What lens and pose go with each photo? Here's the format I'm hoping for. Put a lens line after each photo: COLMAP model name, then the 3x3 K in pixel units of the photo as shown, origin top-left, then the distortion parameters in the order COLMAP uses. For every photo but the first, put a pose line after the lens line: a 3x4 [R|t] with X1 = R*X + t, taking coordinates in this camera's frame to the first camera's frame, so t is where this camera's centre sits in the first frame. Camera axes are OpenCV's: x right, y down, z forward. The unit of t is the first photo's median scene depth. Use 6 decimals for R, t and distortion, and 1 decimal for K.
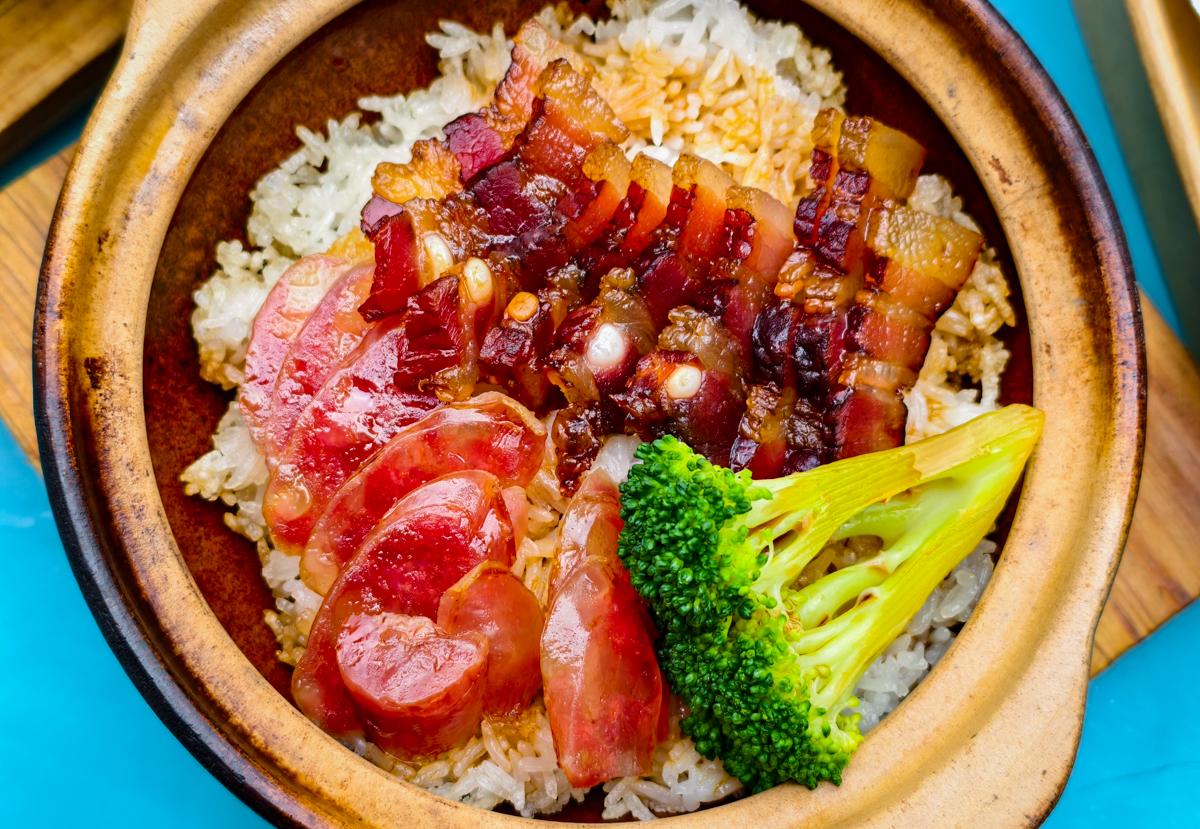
lens RADIAL K [[1782.4, 0, 609.8], [0, 1782.4, 385.6], [0, 0, 1]] dist [0.139452, 0.000000]
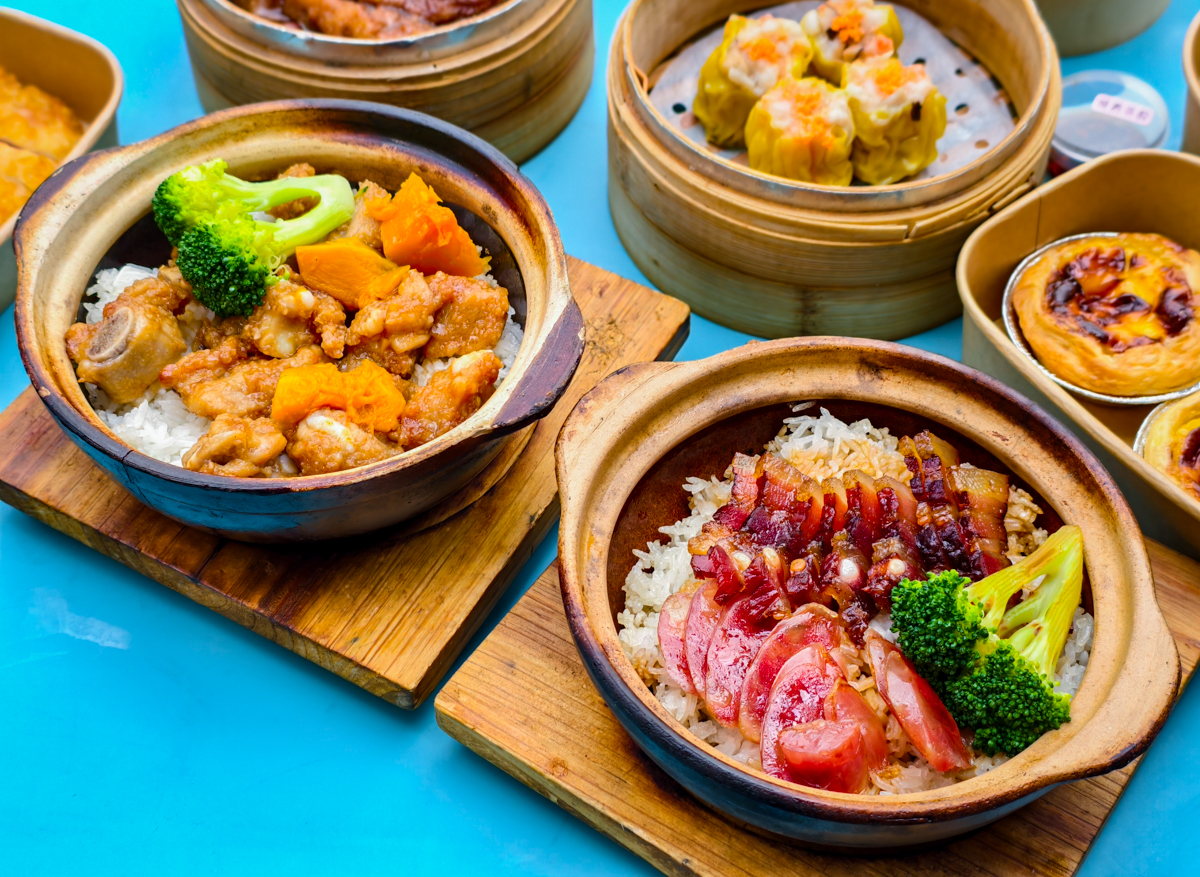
lens RADIAL K [[1836.5, 0, 608.0], [0, 1836.5, 442.4], [0, 0, 1]] dist [0.136053, 0.000000]
pose [[0.941948, -0.293282, 0.163462, -0.505789], [0.335740, 0.827923, -0.449246, 0.637326], [-0.003578, 0.478047, 0.878327, -0.733642]]
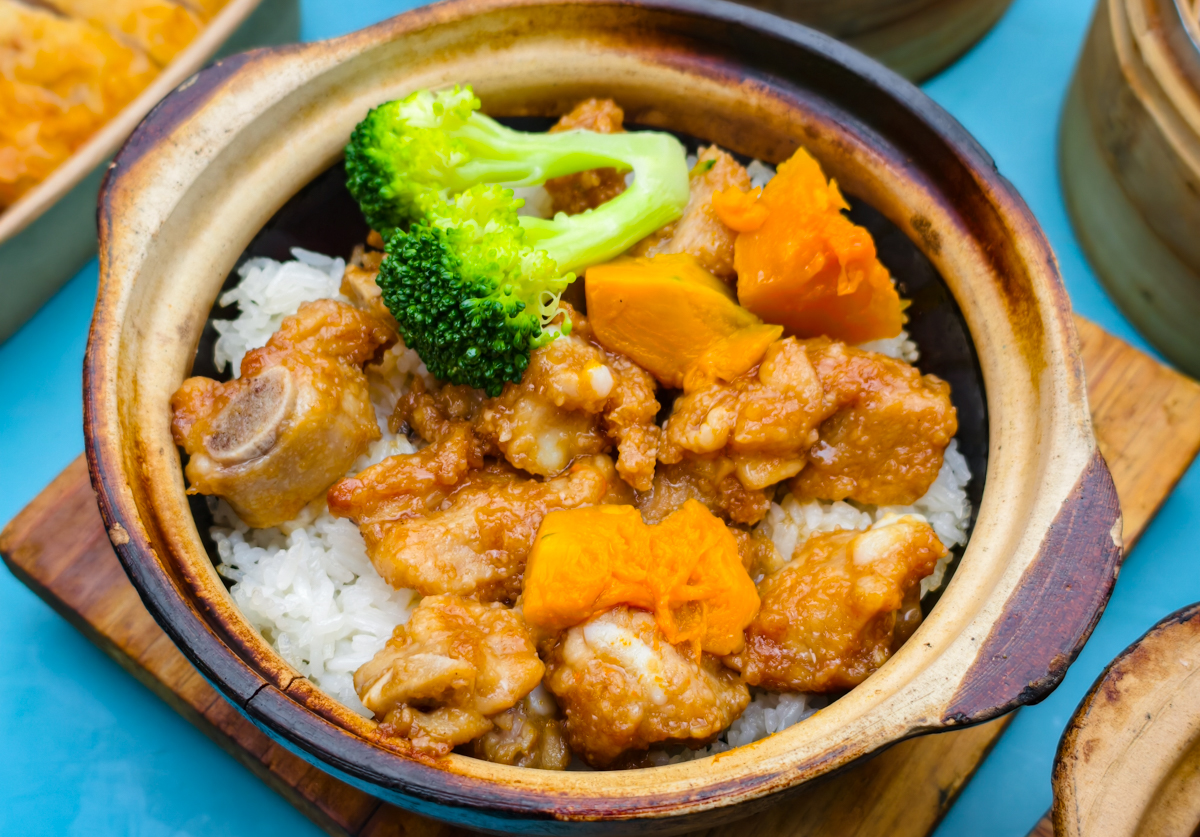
lens RADIAL K [[1782.4, 0, 625.1], [0, 1782.4, 440.0], [0, 0, 1]] dist [0.139452, 0.000000]
pose [[0.978406, -0.195793, 0.066231, -0.504189], [0.206591, 0.916358, -0.342939, -0.119102], [0.006454, 0.349217, 0.937020, -0.020723]]
